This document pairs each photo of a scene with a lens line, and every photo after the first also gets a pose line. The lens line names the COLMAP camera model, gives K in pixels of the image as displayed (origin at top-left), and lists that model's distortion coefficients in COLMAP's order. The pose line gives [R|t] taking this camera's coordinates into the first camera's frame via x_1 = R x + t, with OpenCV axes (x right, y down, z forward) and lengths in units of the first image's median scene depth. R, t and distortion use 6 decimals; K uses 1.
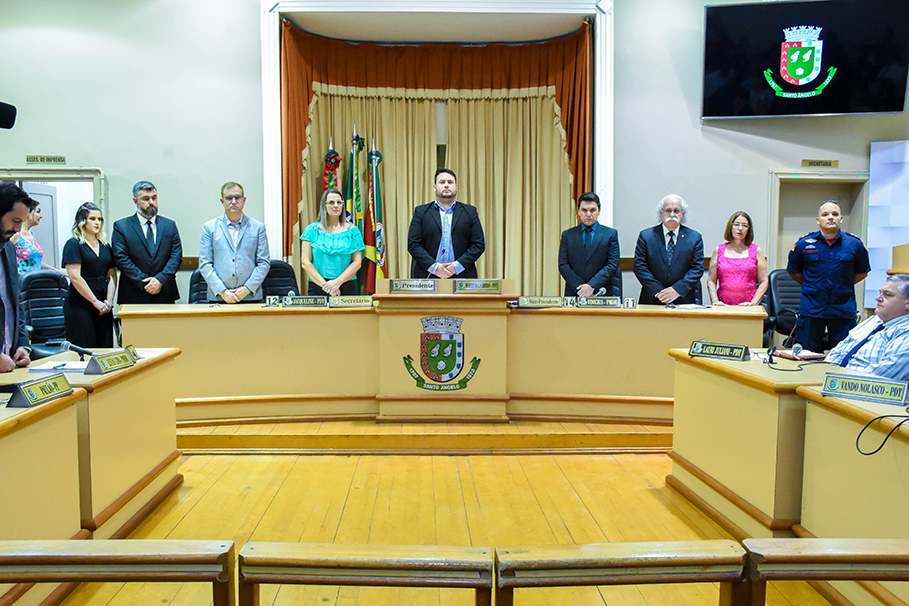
lens RADIAL K [[820.1, 0, 451.3], [0, 820.1, 307.0], [0, 0, 1]] dist [-0.082225, 0.109296]
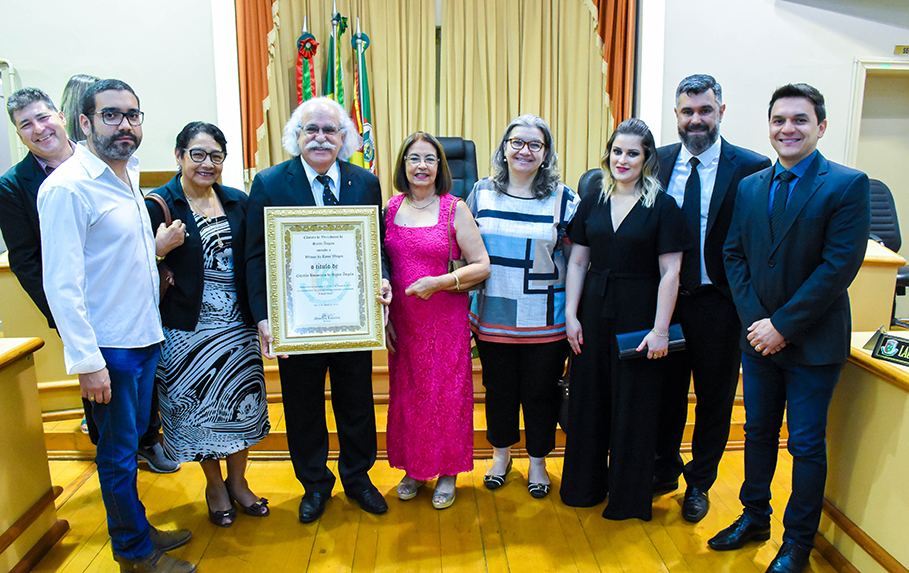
lens RADIAL K [[737.5, 0, 449.4], [0, 737.5, 287.5], [0, 0, 1]] dist [-0.107554, 0.033734]
pose [[0.999976, -0.005933, 0.003639, -0.010831], [0.005435, 0.992242, 0.124206, -0.033802], [-0.004348, -0.124183, 0.992250, 0.282333]]
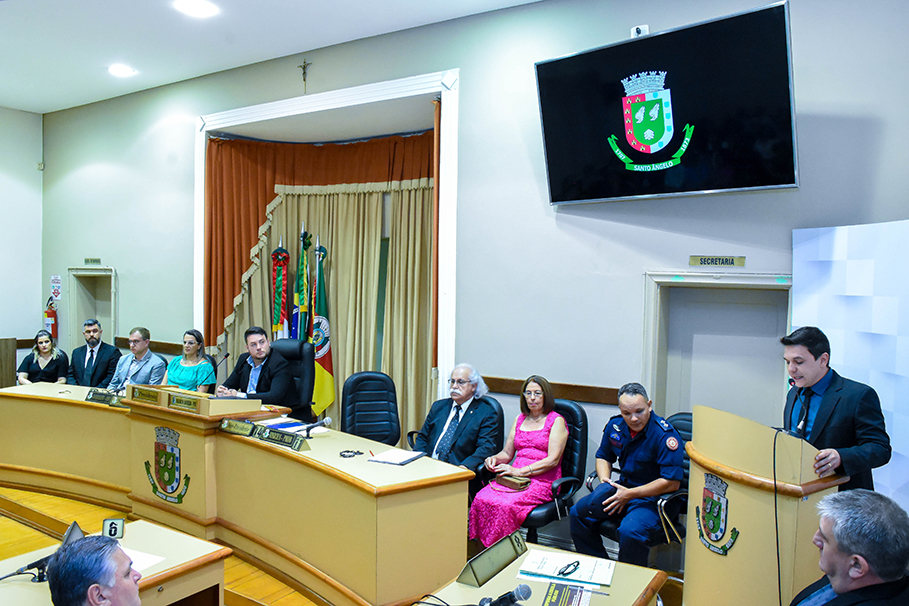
lens RADIAL K [[709.7, 0, 446.1], [0, 709.7, 310.5], [0, 0, 1]] dist [-0.135629, 0.073376]
pose [[0.828047, 0.037042, -0.559434, 0.598122], [-0.063218, 0.997620, -0.027517, -0.105294], [0.557084, 0.058152, 0.828418, 0.388240]]
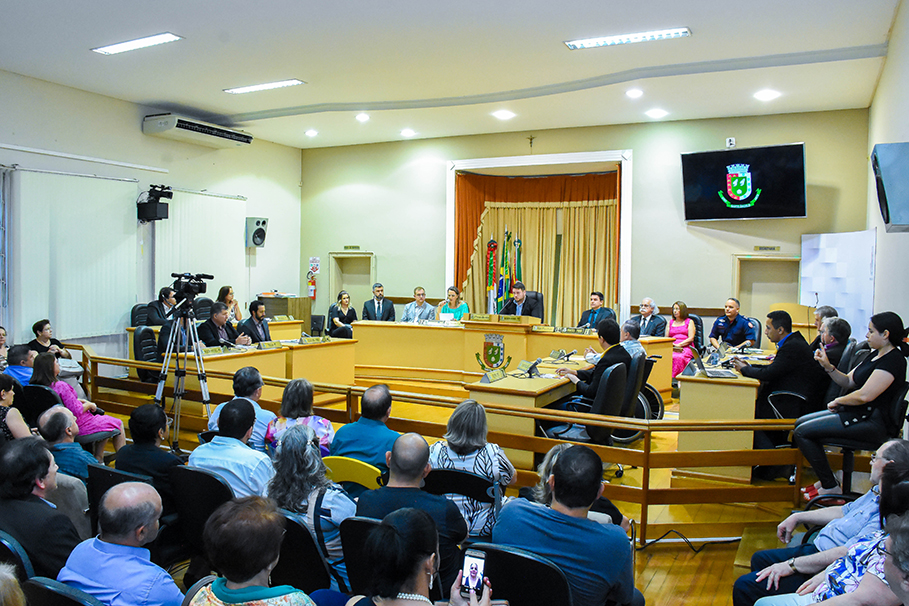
lens RADIAL K [[709.7, 0, 452.2], [0, 709.7, 307.7], [0, 0, 1]] dist [-0.135629, 0.073376]
pose [[0.871626, 0.036909, -0.488781, 0.580183], [-0.054641, 0.998262, -0.022057, -0.006166], [0.487117, 0.045933, 0.872128, -0.411674]]
